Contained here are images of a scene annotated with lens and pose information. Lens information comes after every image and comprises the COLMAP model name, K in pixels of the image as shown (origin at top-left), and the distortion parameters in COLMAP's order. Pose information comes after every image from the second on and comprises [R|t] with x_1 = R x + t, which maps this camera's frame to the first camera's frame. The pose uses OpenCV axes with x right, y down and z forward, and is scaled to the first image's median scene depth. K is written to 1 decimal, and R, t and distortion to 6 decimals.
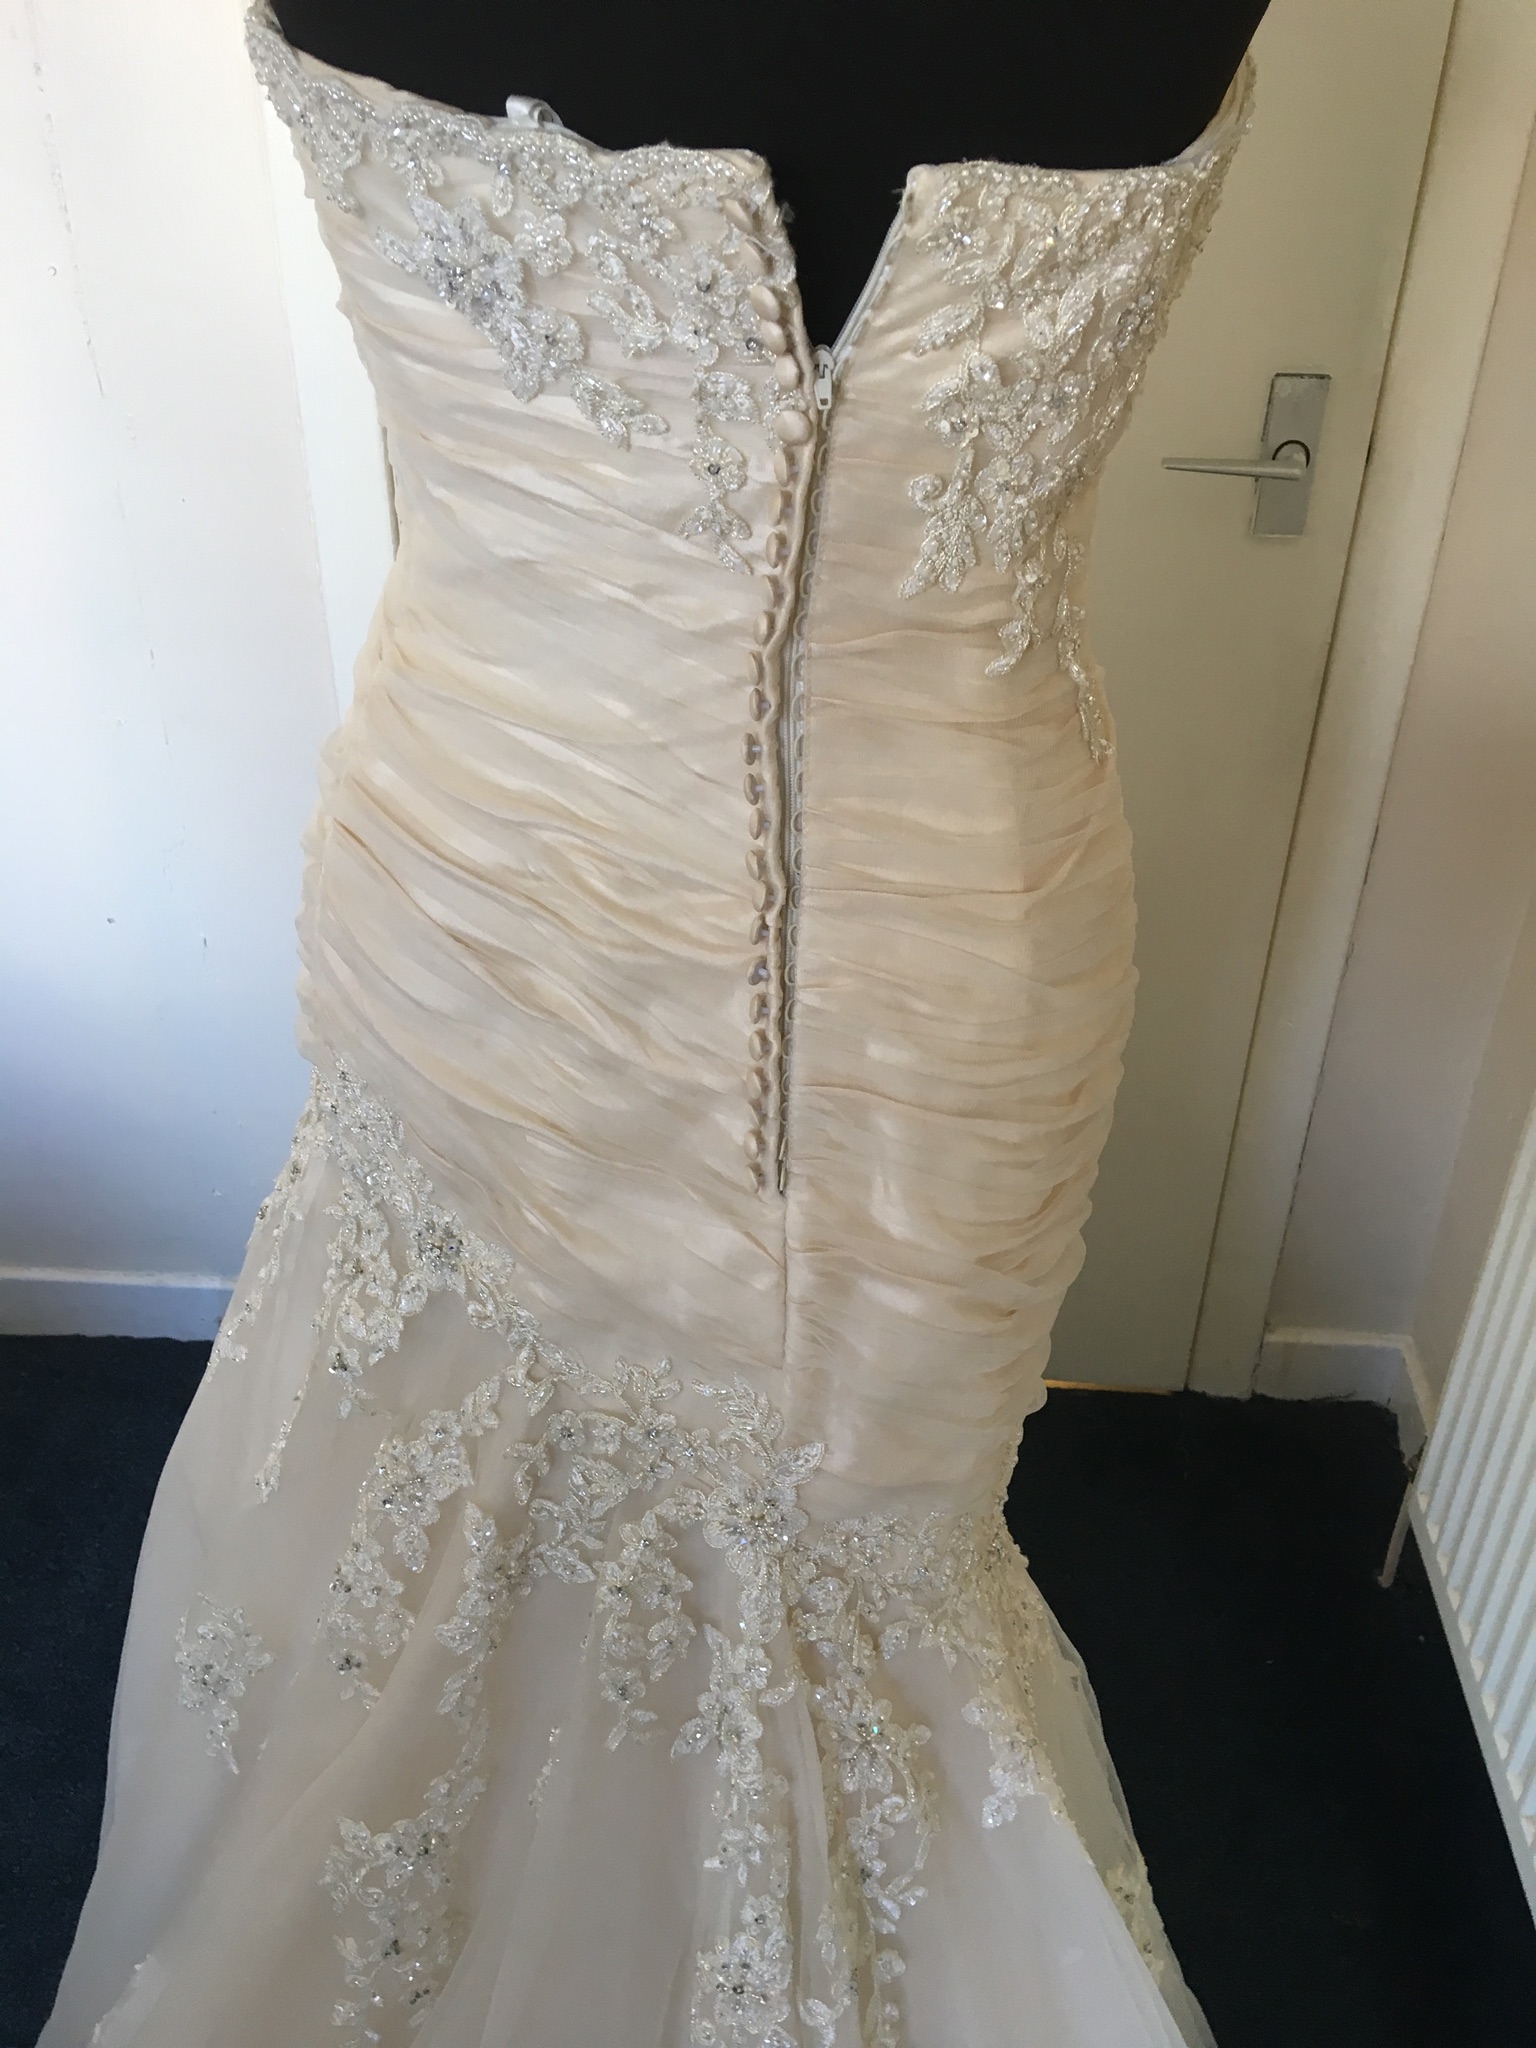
lens RADIAL K [[1719.7, 0, 768.0], [0, 1719.7, 1024.0], [0, 0, 1]] dist [0.088973, -0.151249]
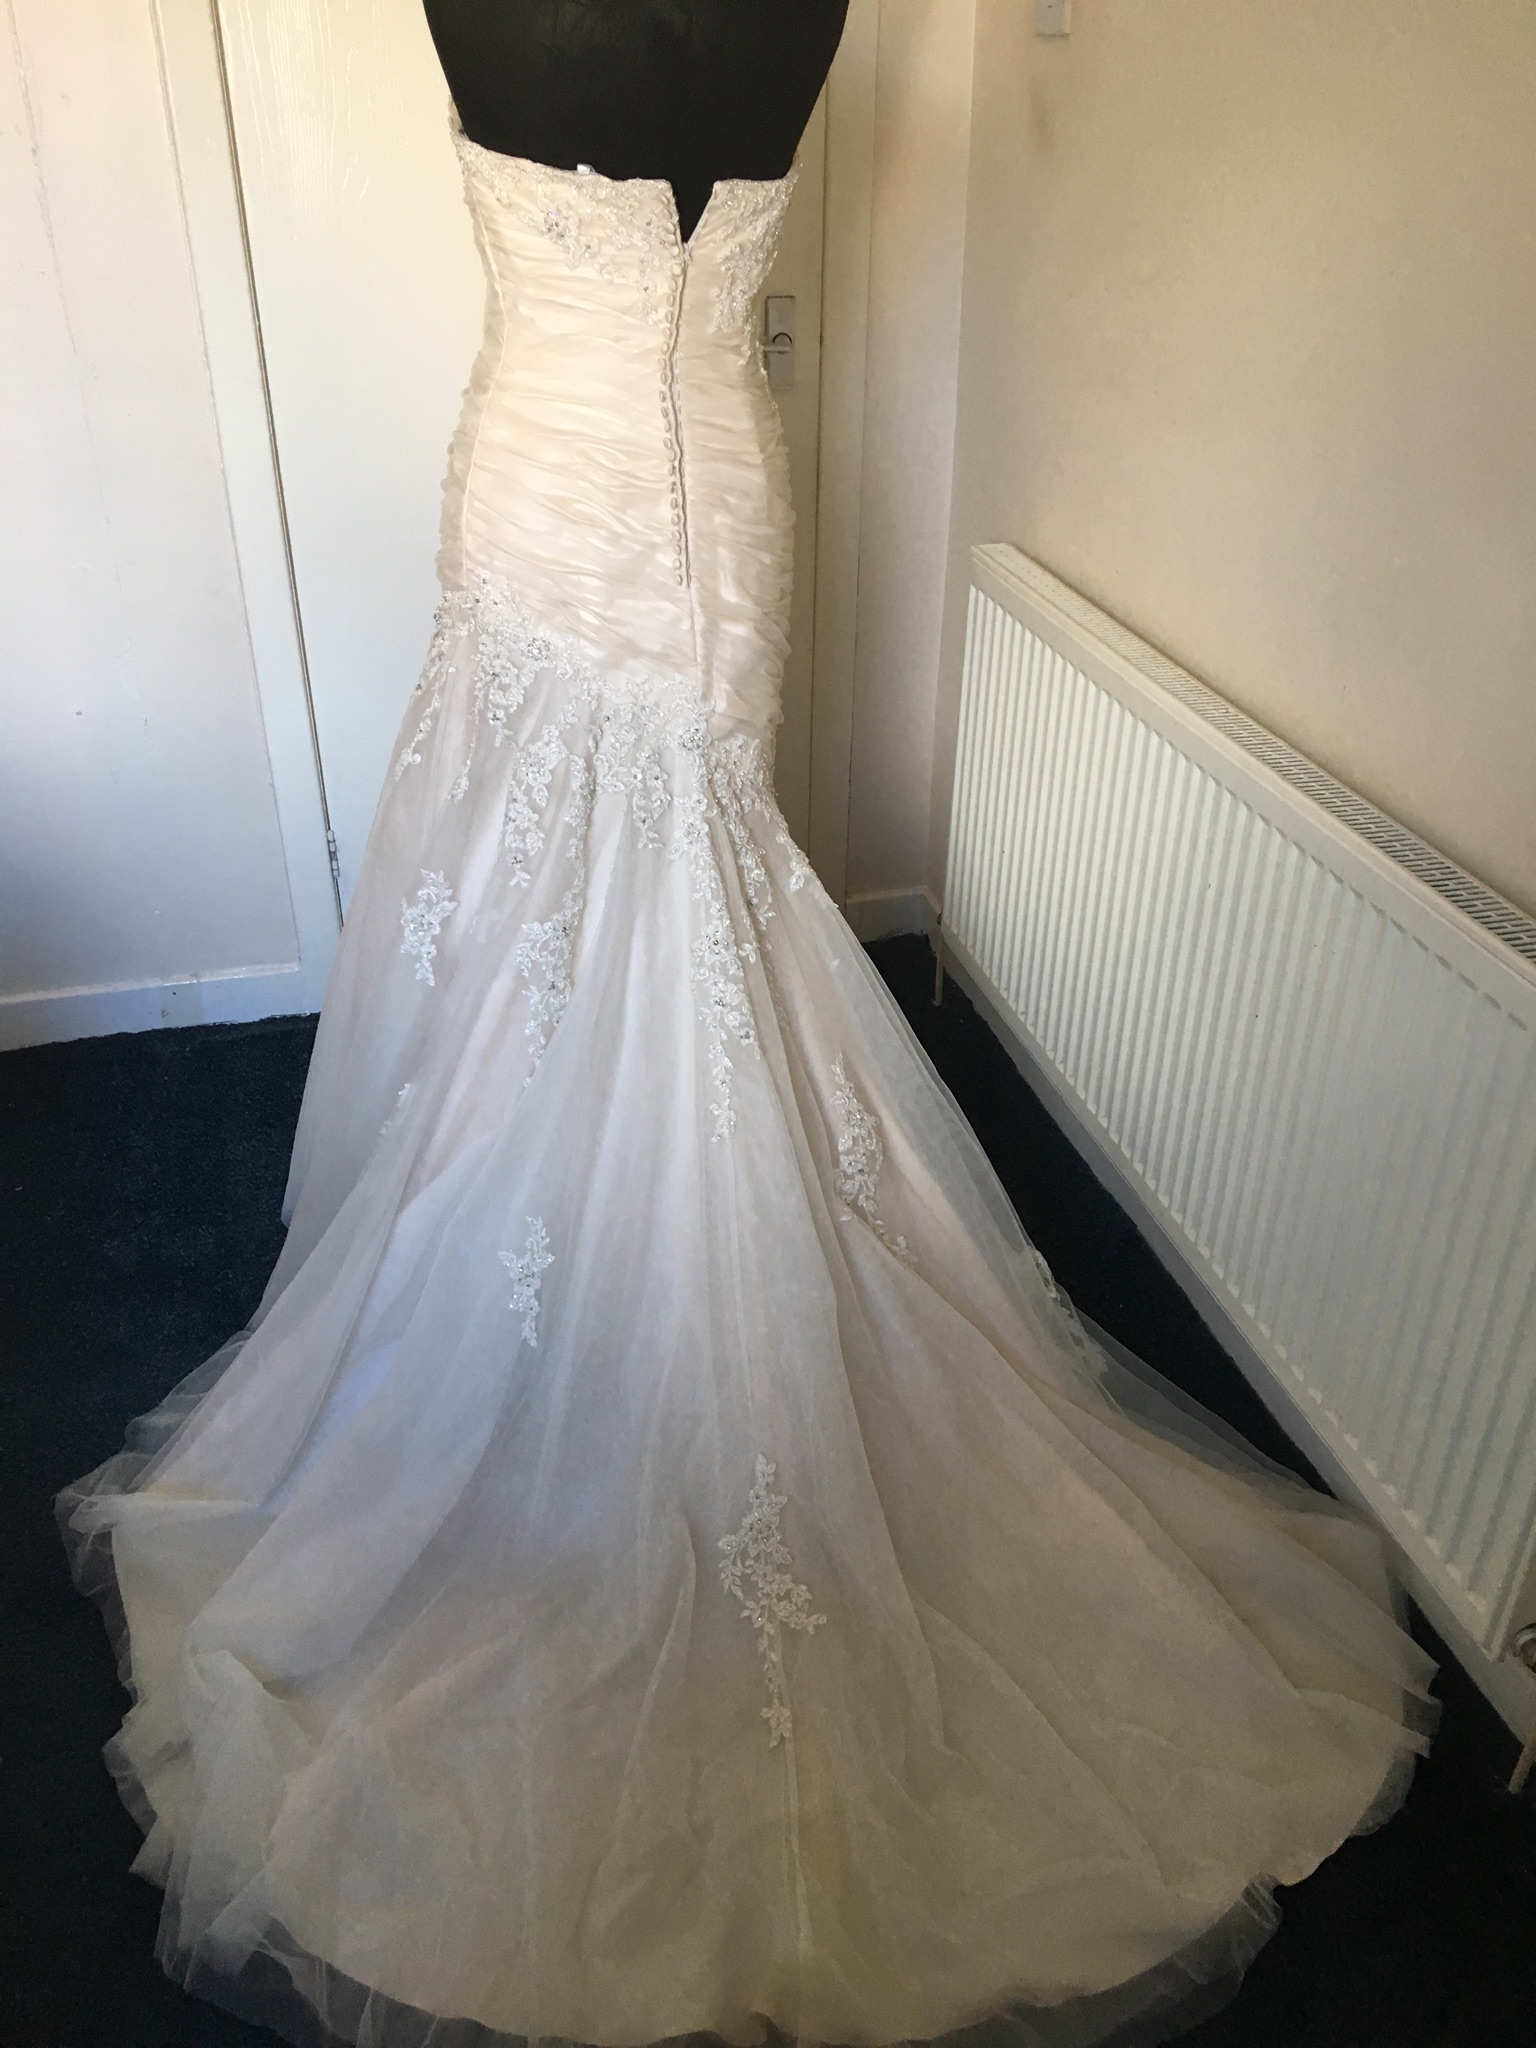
lens RADIAL K [[1536.8, 0, 800.1], [0, 1536.8, 1025.4], [0, 0, 1]] dist [0.004614, -0.084617]
pose [[0.942271, -0.189816, 0.275853, -0.698810], [0.172884, 0.981294, 0.084691, 0.681691], [-0.286769, -0.032111, 0.957461, -1.484922]]
